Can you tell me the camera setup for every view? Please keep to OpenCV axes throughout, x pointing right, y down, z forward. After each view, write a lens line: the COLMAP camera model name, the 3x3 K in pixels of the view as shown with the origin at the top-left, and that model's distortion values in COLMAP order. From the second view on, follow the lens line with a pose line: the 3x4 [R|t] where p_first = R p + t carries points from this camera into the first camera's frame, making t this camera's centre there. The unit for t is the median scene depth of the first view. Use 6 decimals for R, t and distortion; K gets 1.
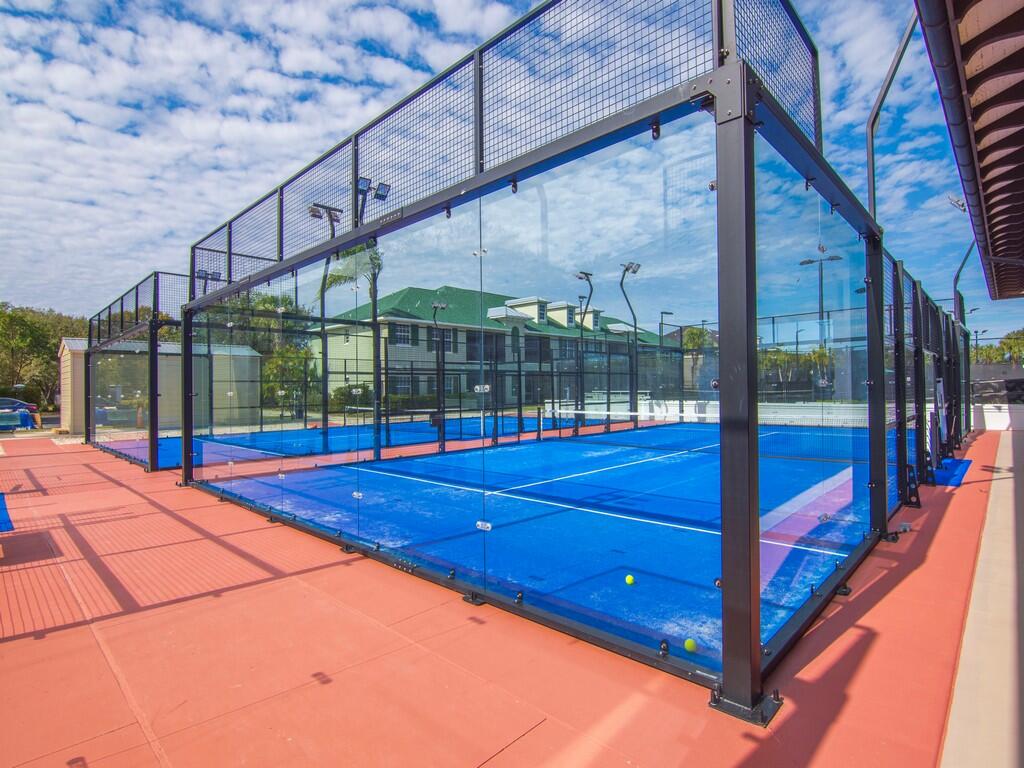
lens RADIAL K [[527.7, 0, 518.3], [0, 527.7, 380.9], [0, 0, 1]] dist [-0.013849, -0.001247]
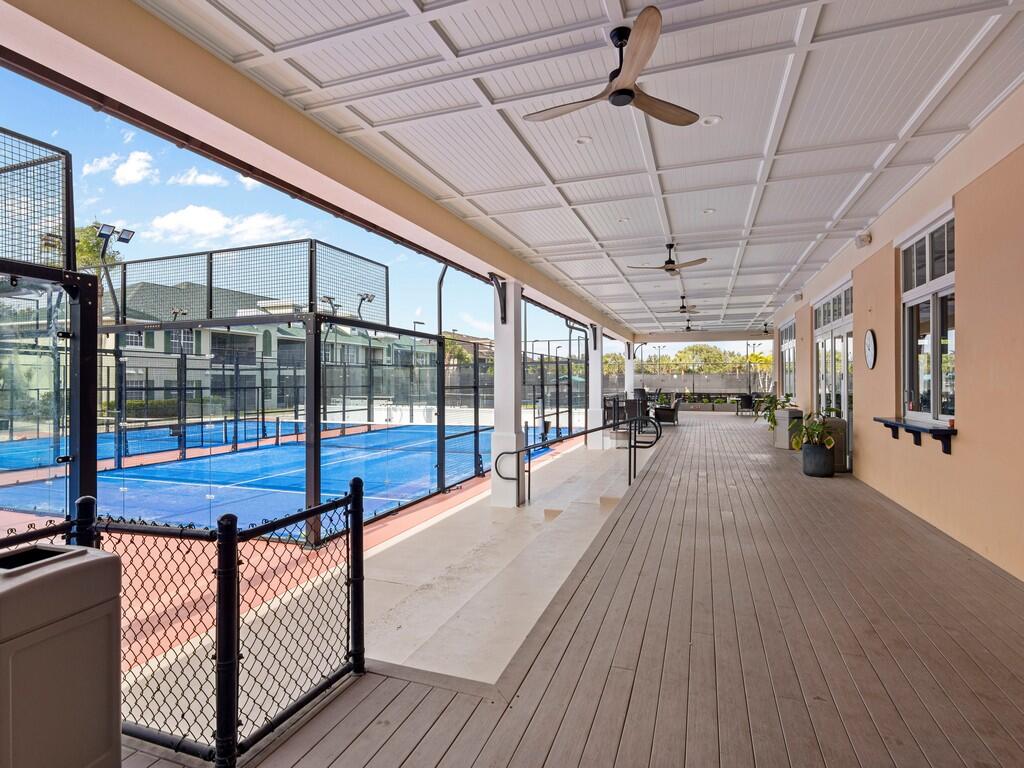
lens RADIAL K [[527.7, 0, 516.2], [0, 527.7, 381.1], [0, 0, 1]] dist [-0.013849, -0.001247]
pose [[0.910847, 0.010990, 0.412598, 0.040811], [-0.013645, 0.999901, 0.003490, -0.044367], [-0.412519, -0.008809, 0.910906, -0.312952]]
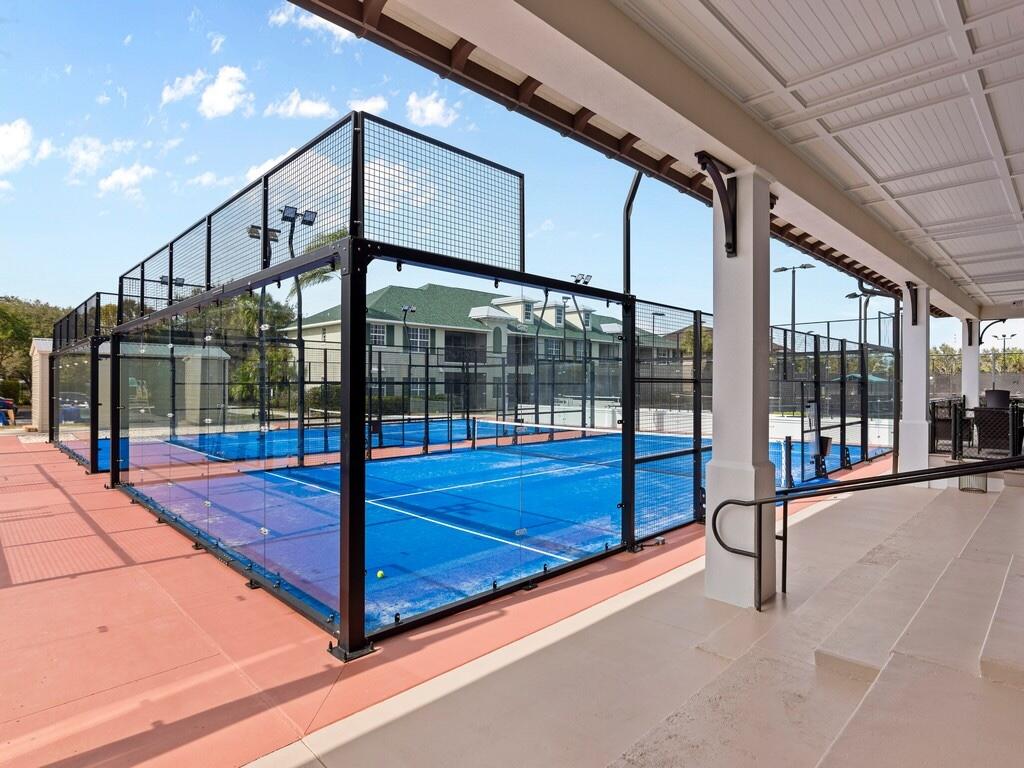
lens RADIAL K [[557.6, 0, 512.1], [0, 557.6, 380.9], [0, 0, 1]] dist [-0.004911, 0.001196]
pose [[0.999435, 0.017345, -0.028805, 0.152142], [-0.017121, 0.999821, 0.008011, -0.032817], [0.028939, -0.007514, 0.999553, -0.101969]]
